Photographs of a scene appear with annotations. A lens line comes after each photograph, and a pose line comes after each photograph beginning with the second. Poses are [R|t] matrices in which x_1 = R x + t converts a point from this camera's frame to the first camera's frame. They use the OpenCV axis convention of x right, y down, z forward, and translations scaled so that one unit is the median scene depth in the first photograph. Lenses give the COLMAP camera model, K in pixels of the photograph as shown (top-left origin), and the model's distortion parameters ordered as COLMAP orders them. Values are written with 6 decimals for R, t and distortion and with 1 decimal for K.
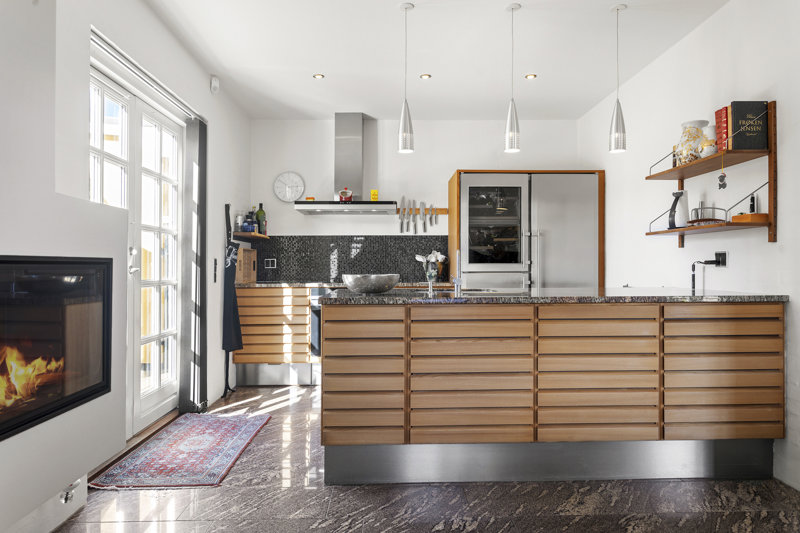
lens RADIAL K [[526.6, 0, 400.0], [0, 526.6, 266.5], [0, 0, 1]] dist [-0.007304, -0.000929]
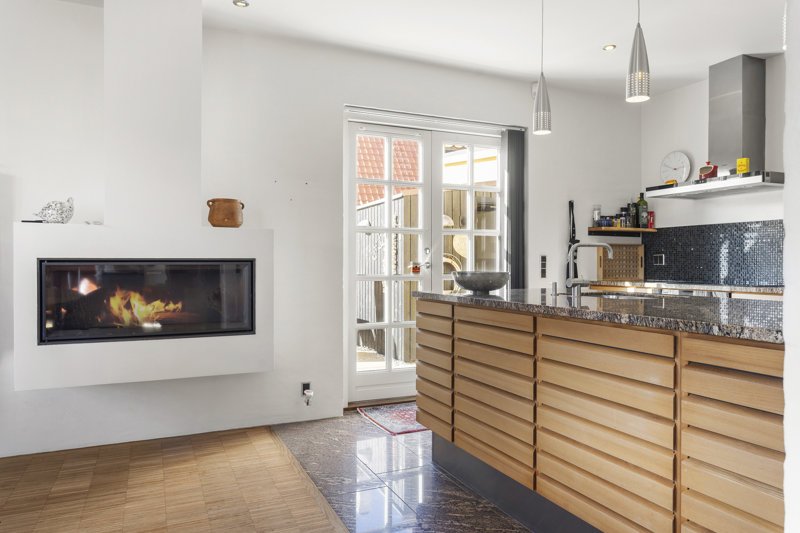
lens RADIAL K [[567.2, 0, 397.8], [0, 567.2, 260.1], [0, 0, 1]] dist [0.001126, 0.001971]
pose [[0.371427, -0.001392, -0.928461, 0.948890], [-0.000932, 0.999998, -0.001872, -0.005980], [0.928462, 0.001561, 0.371425, 0.498401]]
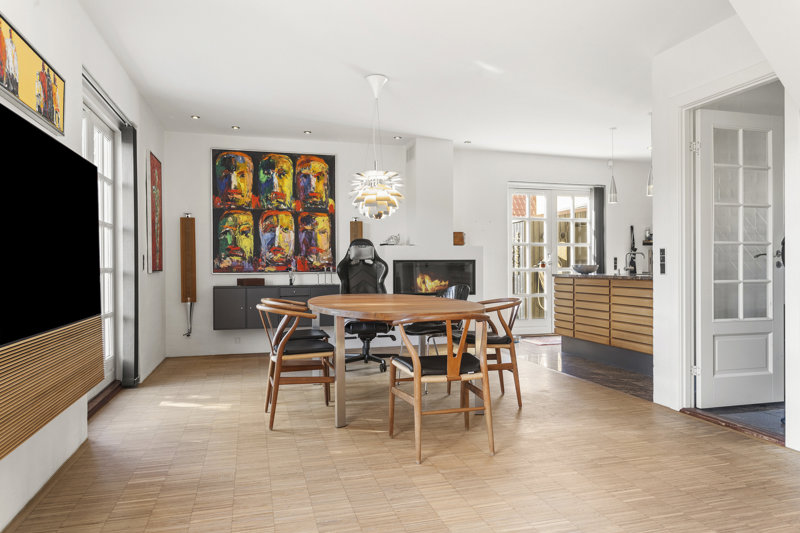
lens RADIAL K [[546.5, 0, 400.0], [0, 546.5, 266.5], [0, 0, 1]] dist [-0.001347, 0.000315]
pose [[0.244726, 0.001775, -0.969591, 2.131838], [0.006483, 0.999973, 0.003467, 0.008794], [0.969570, -0.007134, 0.244708, -0.330257]]
